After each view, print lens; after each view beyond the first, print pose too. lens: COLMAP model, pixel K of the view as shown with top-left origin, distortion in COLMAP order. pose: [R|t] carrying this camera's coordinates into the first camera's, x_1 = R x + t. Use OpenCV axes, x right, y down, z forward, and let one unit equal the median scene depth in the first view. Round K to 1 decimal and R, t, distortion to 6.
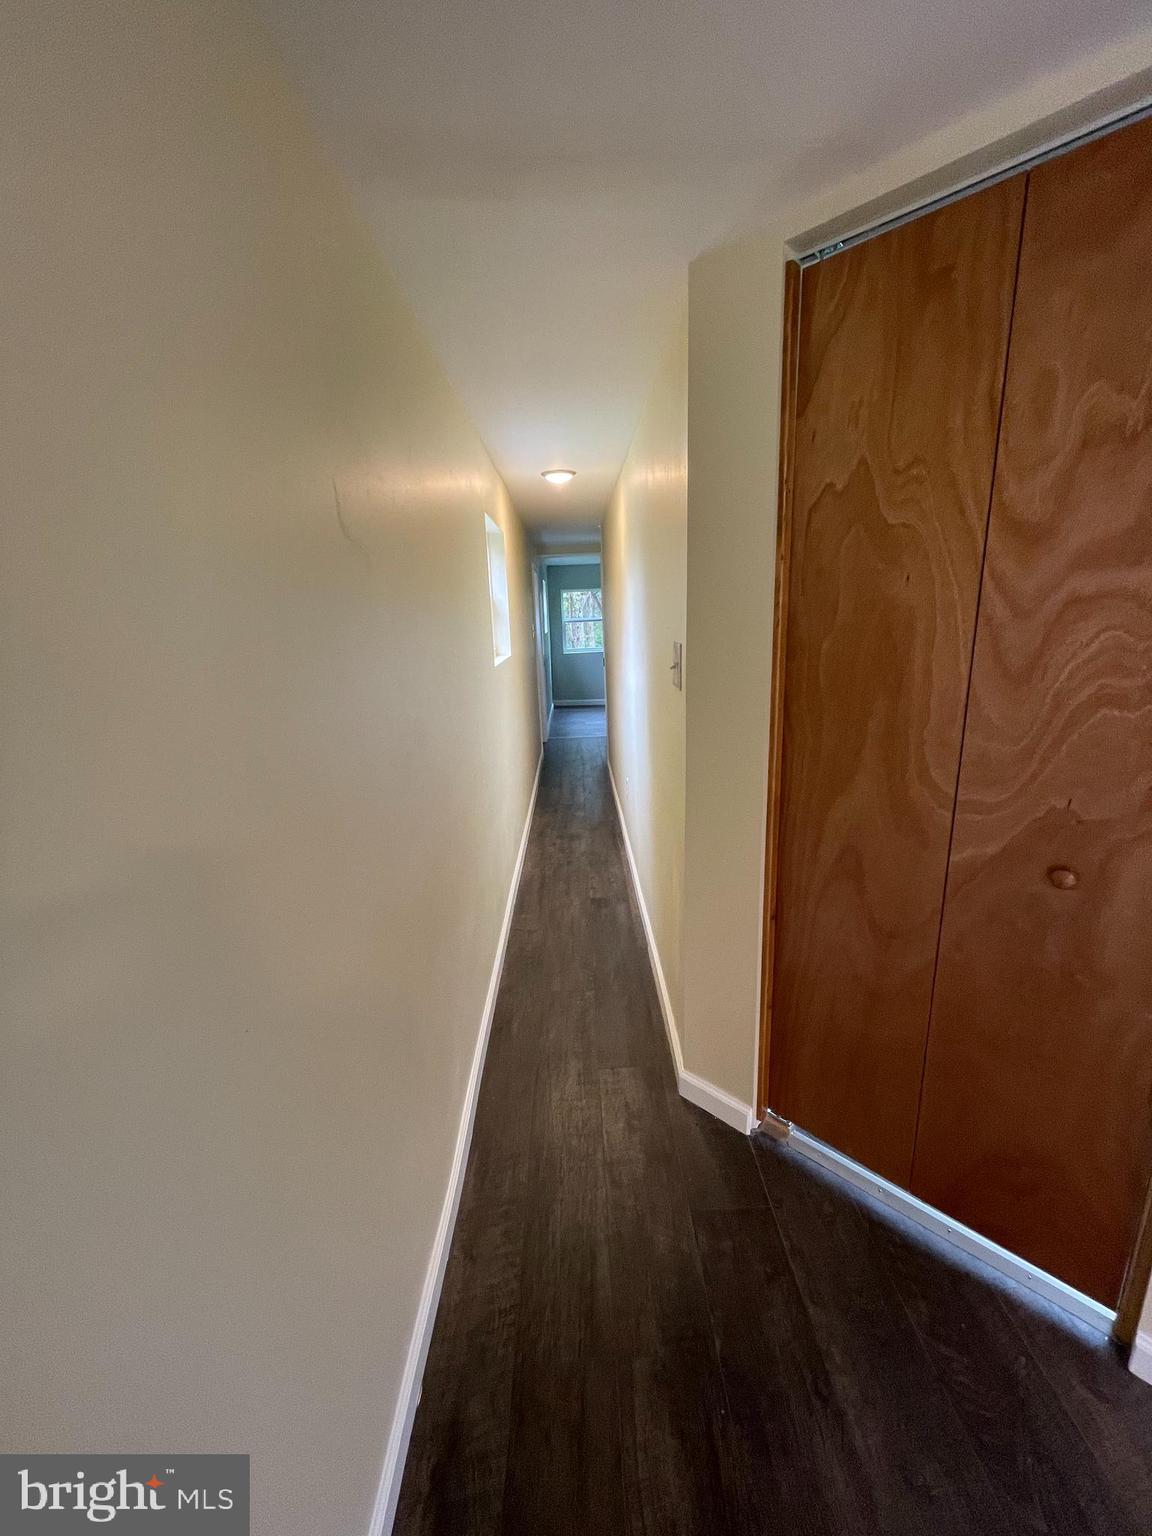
lens RADIAL K [[620.3, 0, 576.0], [0, 620.3, 768.0], [0, 0, 1]] dist [-0.002427, -0.000367]
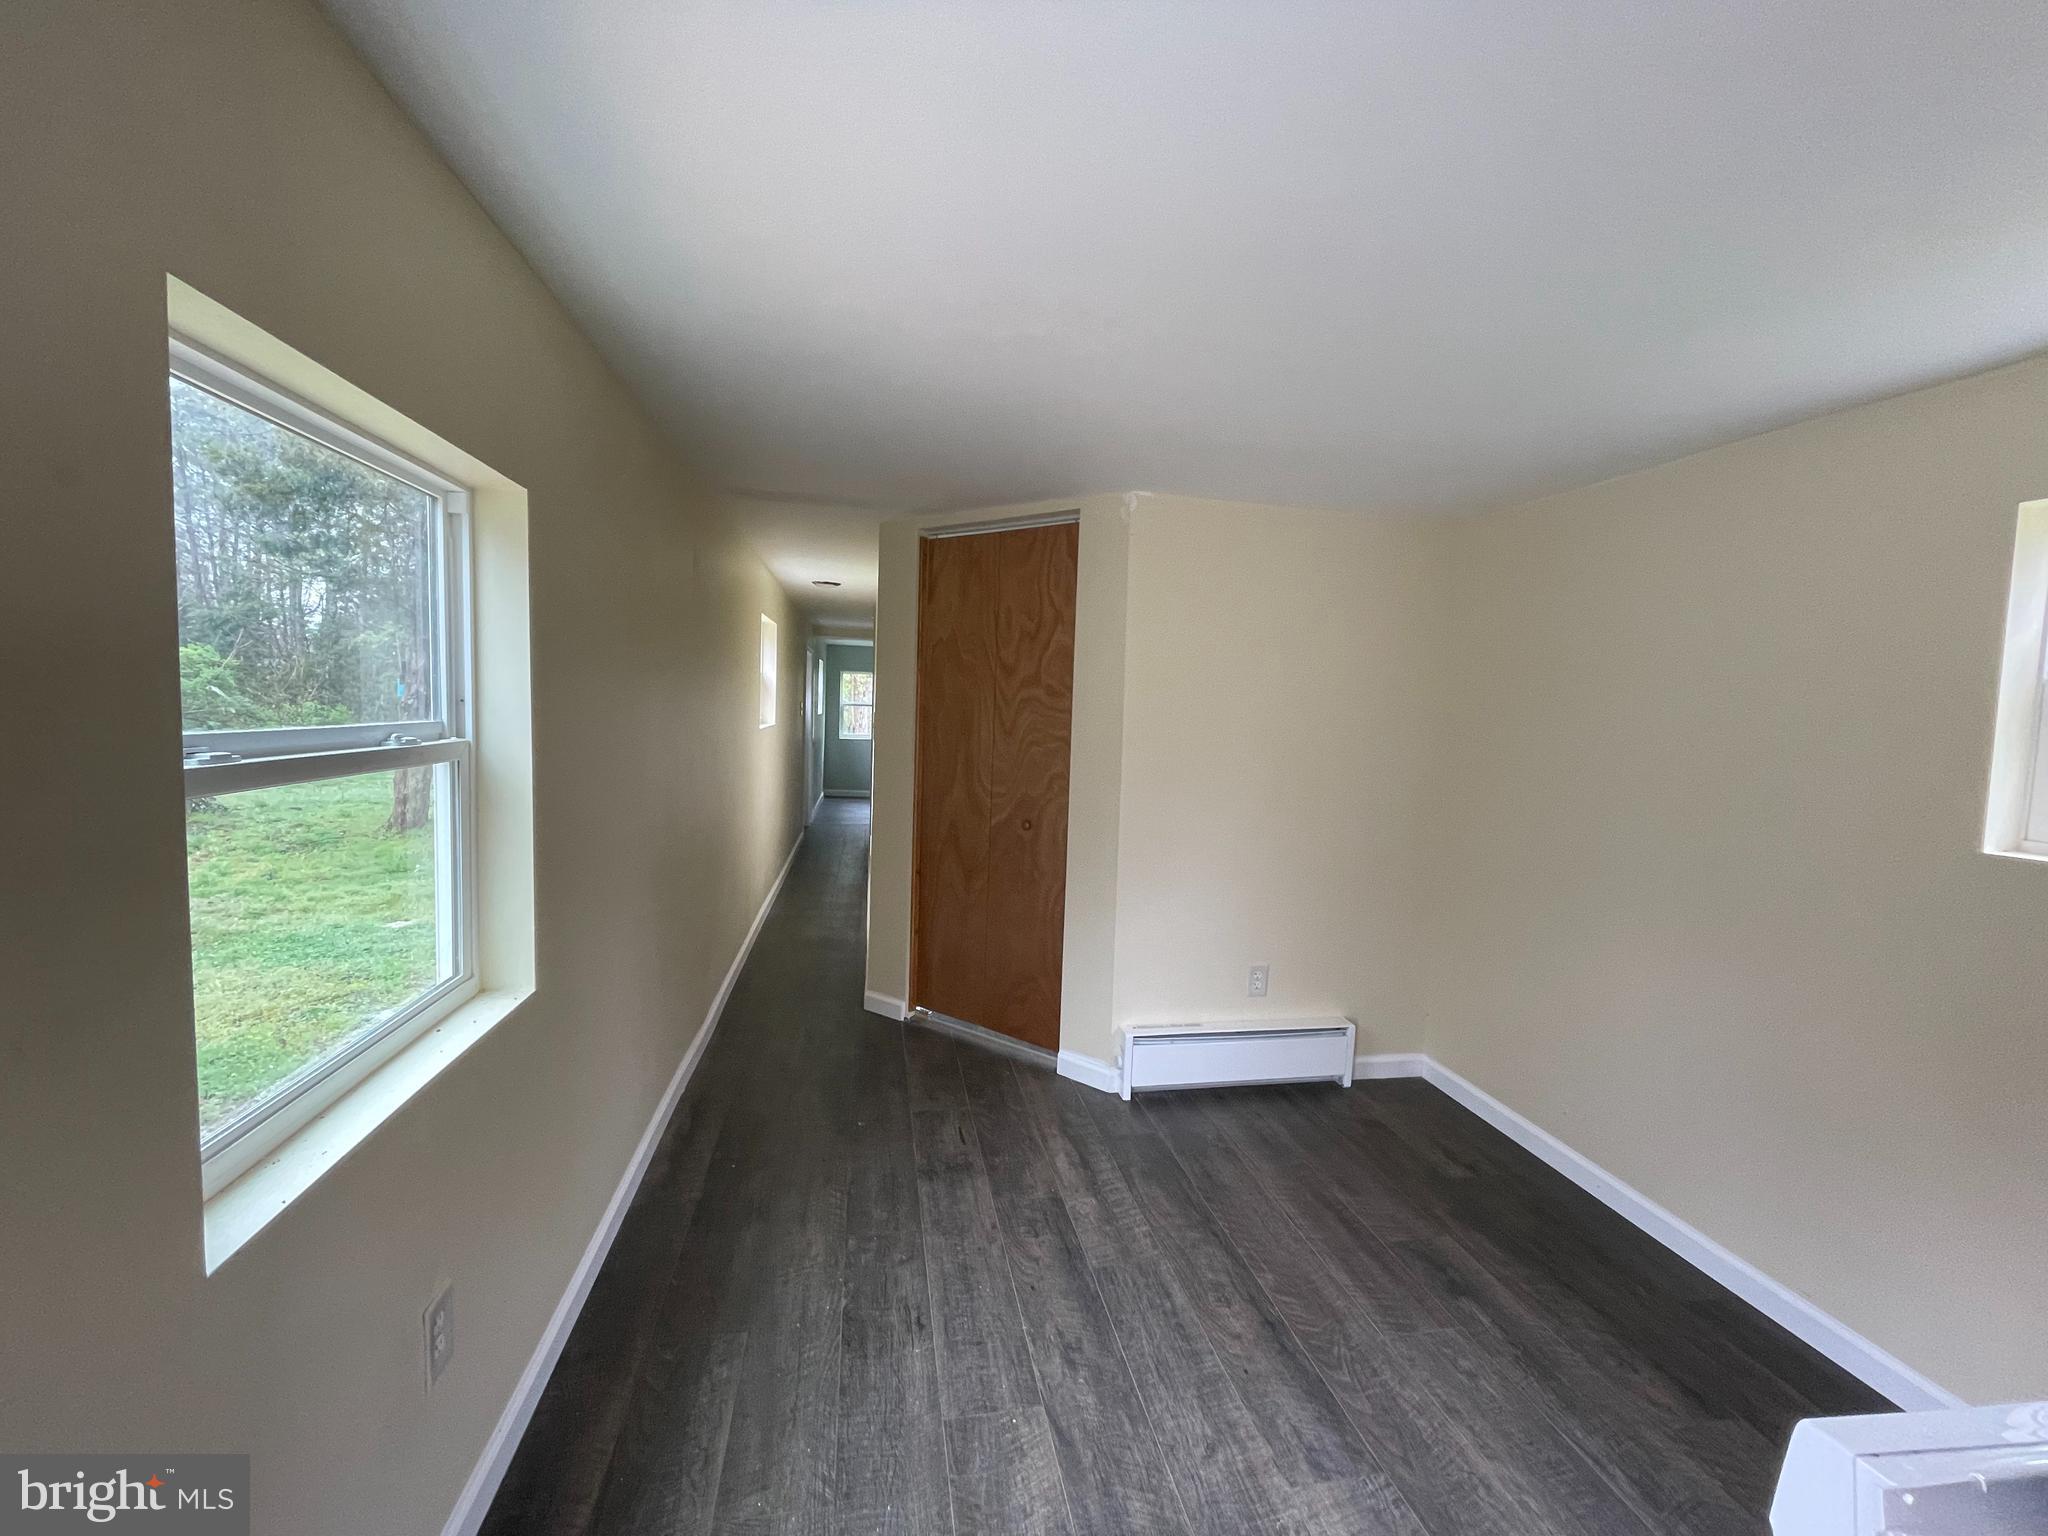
lens RADIAL K [[827.0, 0, 1024.0], [0, 827.0, 768.0], [0, 0, 1]] dist [-0.002427, -0.000367]
pose [[0.981731, 0.060735, 0.180322, 0.158214], [-0.029629, 0.984925, -0.170428, 0.300074], [-0.187955, 0.161971, 0.968730, -1.155058]]
